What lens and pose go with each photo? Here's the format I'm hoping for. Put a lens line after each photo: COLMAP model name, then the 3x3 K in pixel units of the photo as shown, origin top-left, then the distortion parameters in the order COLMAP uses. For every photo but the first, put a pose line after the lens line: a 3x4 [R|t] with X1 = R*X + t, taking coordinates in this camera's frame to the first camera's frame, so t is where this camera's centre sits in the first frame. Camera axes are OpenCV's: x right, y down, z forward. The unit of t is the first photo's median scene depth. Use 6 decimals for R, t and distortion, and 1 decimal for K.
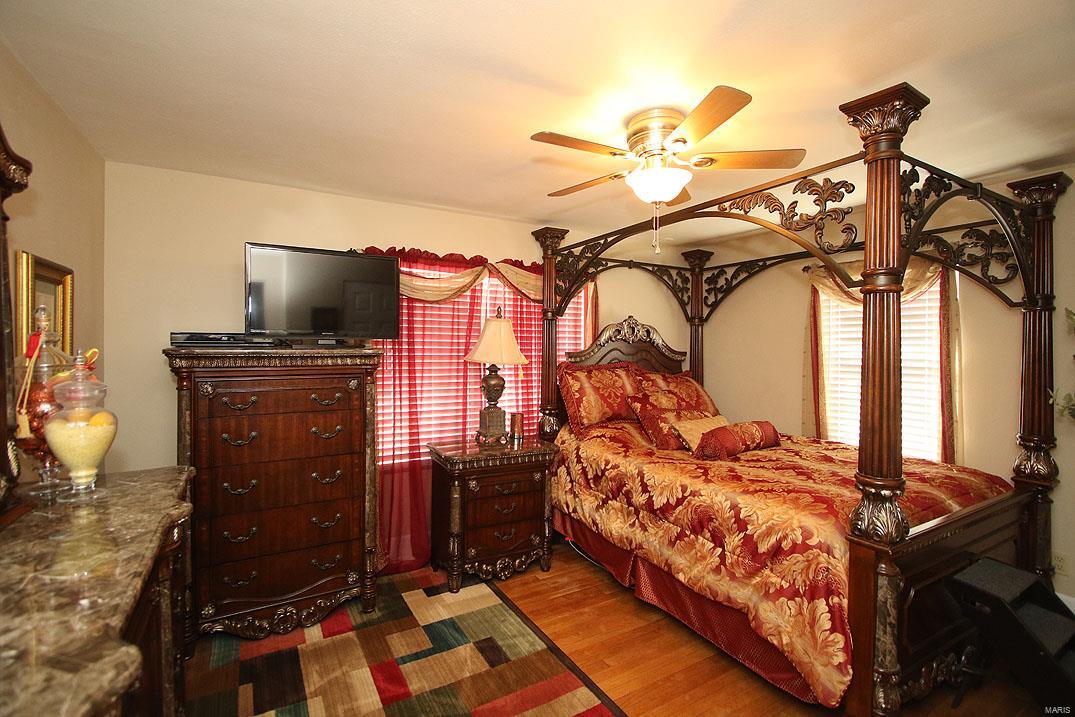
lens RADIAL K [[489.0, 0, 536.8], [0, 489.0, 351.3], [0, 0, 1]] dist [-0.011788, 0.000264]
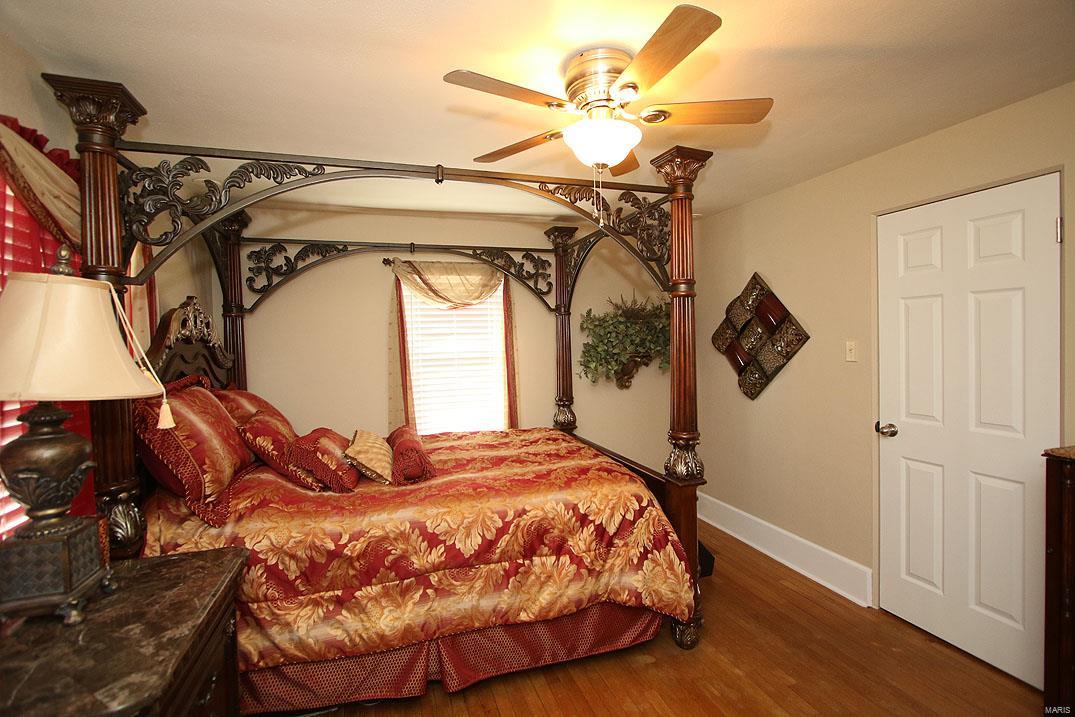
lens RADIAL K [[466.9, 0, 520.6], [0, 466.9, 347.3], [0, 0, 1]] dist [-0.028728, 0.000042]
pose [[0.215028, -0.030583, 0.976129, -0.427720], [0.032332, 0.999185, 0.024183, -0.016567], [-0.976072, 0.026360, 0.215842, 0.755133]]
